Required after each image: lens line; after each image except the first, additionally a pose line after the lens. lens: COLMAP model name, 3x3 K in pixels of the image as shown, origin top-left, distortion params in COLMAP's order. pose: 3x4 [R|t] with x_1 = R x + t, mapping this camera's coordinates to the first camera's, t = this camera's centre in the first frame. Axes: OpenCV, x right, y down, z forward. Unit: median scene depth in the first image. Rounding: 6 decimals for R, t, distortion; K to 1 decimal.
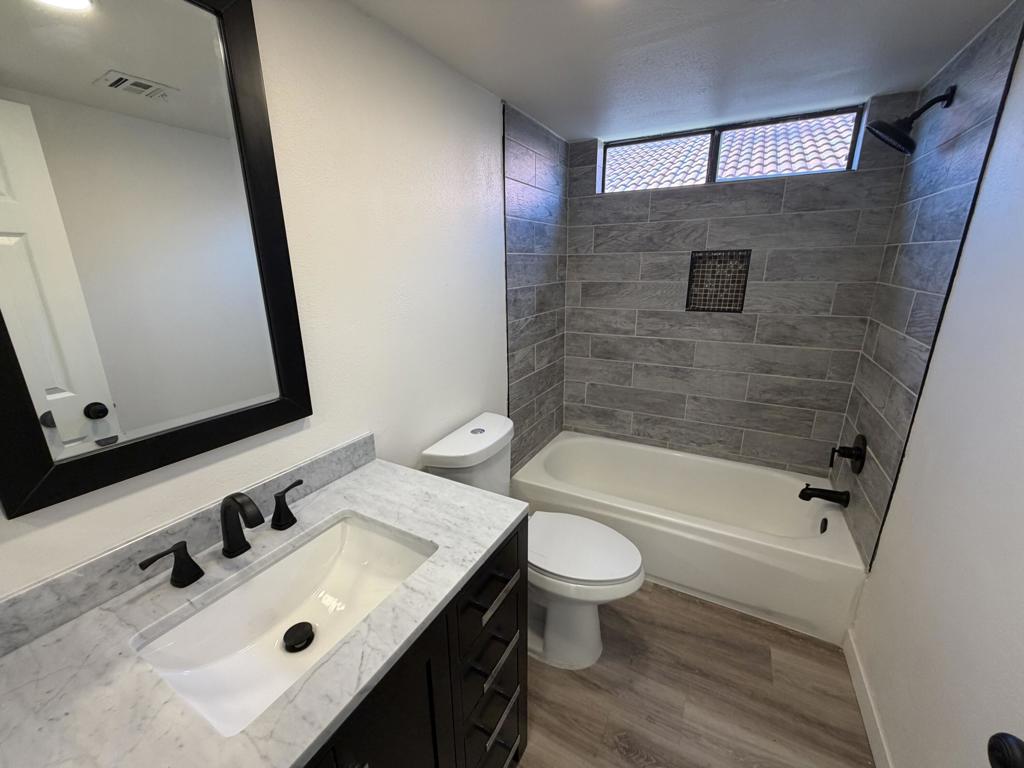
lens RADIAL K [[409.0, 0, 504.6], [0, 409.0, 382.2], [0, 0, 1]] dist [-0.000726, 0.000428]
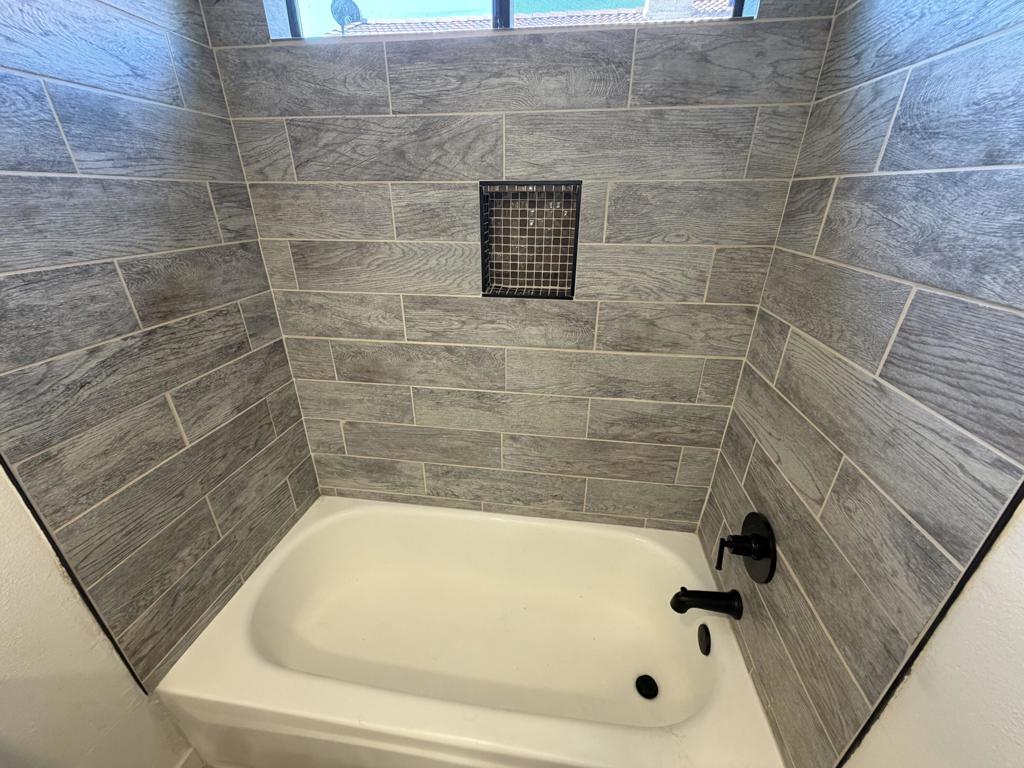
lens RADIAL K [[409.0, 0, 508.1], [0, 409.0, 380.3], [0, 0, 1]] dist [-0.000726, 0.000428]
pose [[0.933177, -0.130338, 0.334953, 0.280853], [0.083088, 0.984917, 0.151771, -0.146466], [-0.349682, -0.113798, 0.929931, 0.472248]]
